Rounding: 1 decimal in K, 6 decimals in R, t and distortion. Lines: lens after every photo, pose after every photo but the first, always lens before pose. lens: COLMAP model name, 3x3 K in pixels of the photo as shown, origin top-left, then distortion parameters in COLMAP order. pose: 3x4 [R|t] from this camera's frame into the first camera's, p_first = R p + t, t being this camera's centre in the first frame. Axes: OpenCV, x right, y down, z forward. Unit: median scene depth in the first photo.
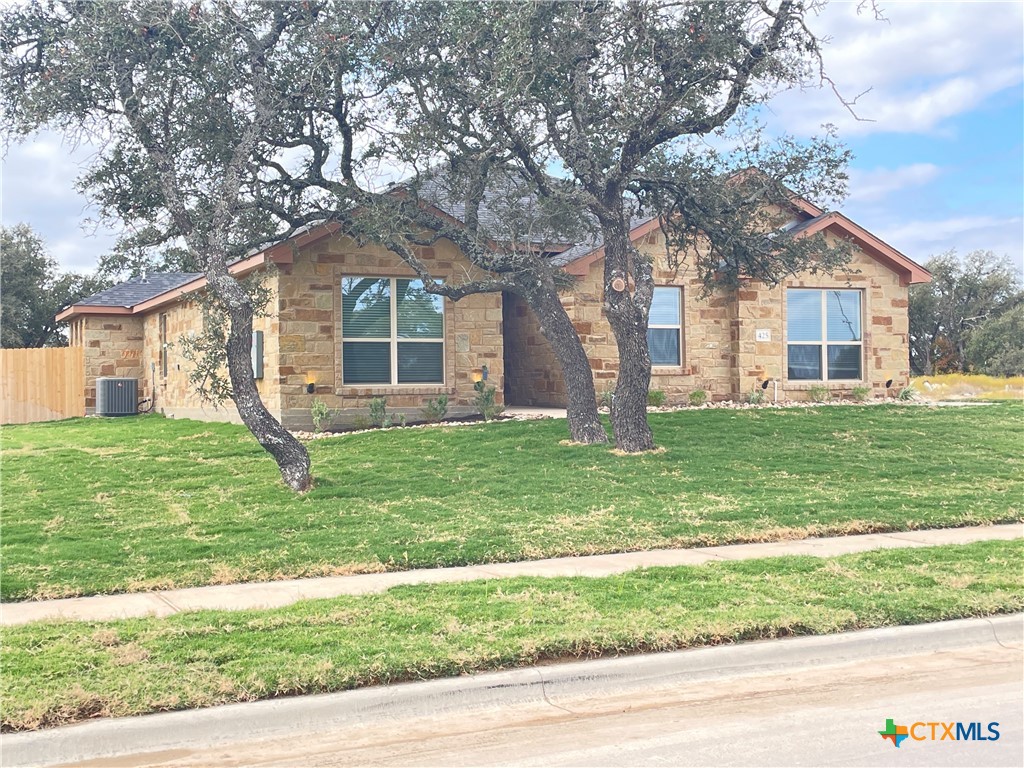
lens RADIAL K [[1348.5, 0, 511.8], [0, 1348.5, 384.7], [0, 0, 1]] dist [0.048568, 0.000000]
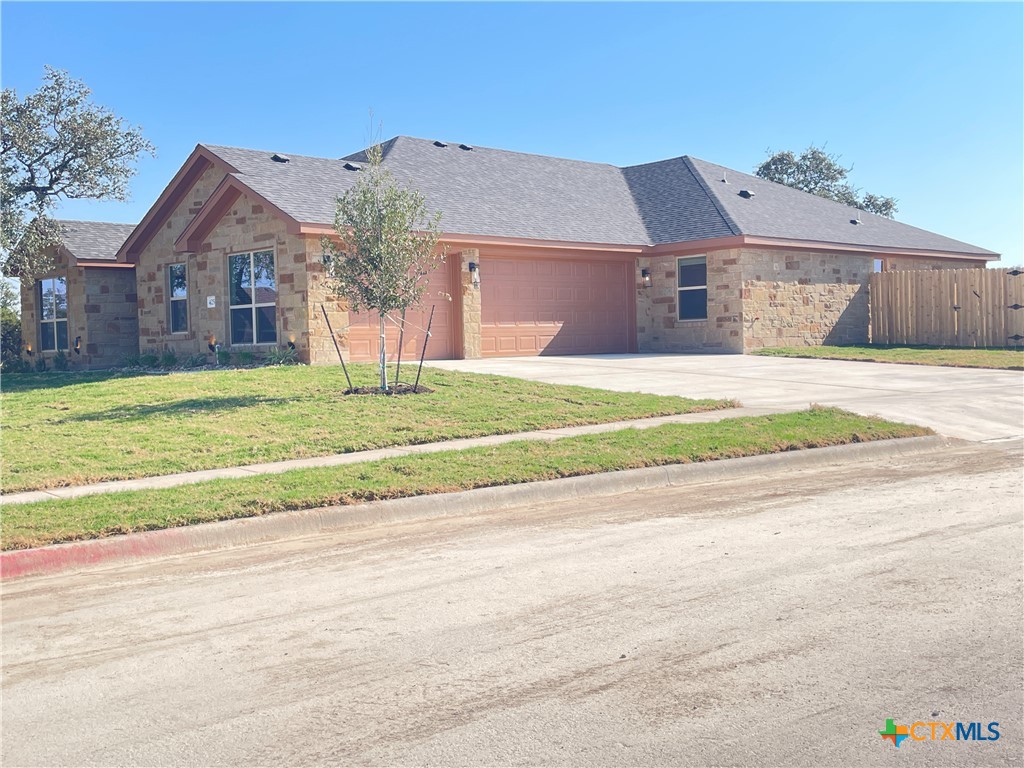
lens RADIAL K [[1147.0, 0, 512.5], [0, 1147.0, 382.9], [0, 0, 1]] dist [0.025294, 0.000000]
pose [[0.337746, 0.036350, -0.940535, 1.123981], [0.028233, 0.998413, 0.048725, -0.010192], [0.940814, -0.043010, 0.336184, 0.917357]]
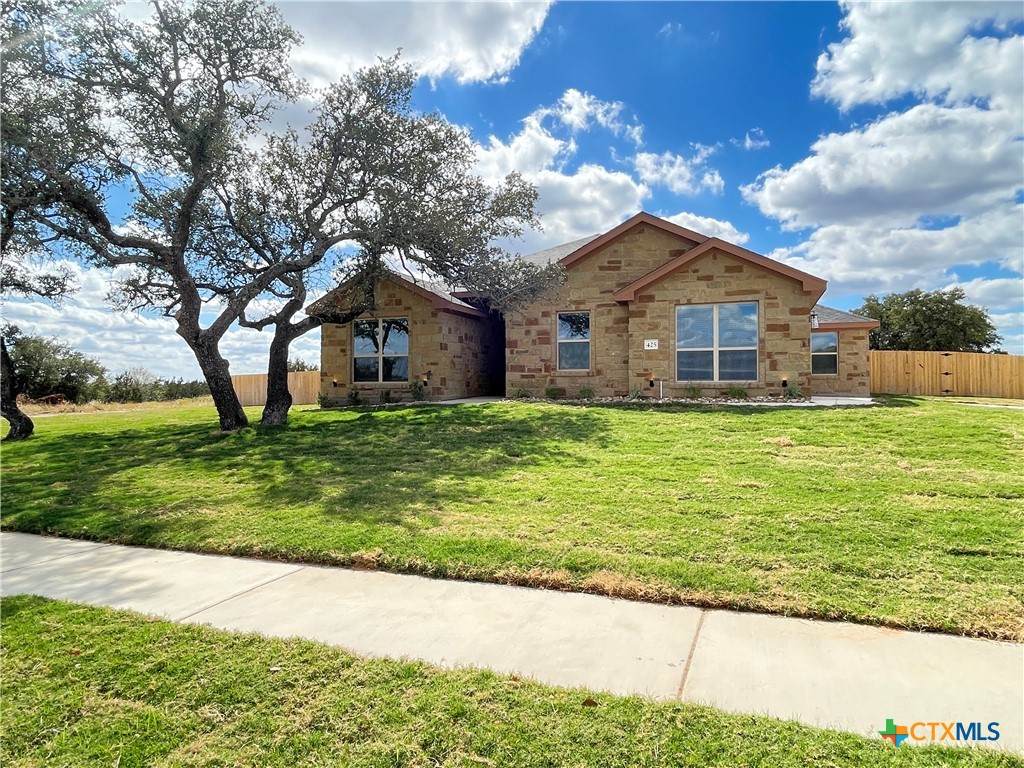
lens RADIAL K [[636.2, 0, 512.0], [0, 636.2, 383.3], [0, 0, 1]] dist [-0.002497, -0.000102]
pose [[0.702575, 0.006727, -0.711578, 0.517777], [-0.003158, 0.999975, 0.006336, -0.003876], [0.711603, -0.002204, 0.702579, 0.492009]]
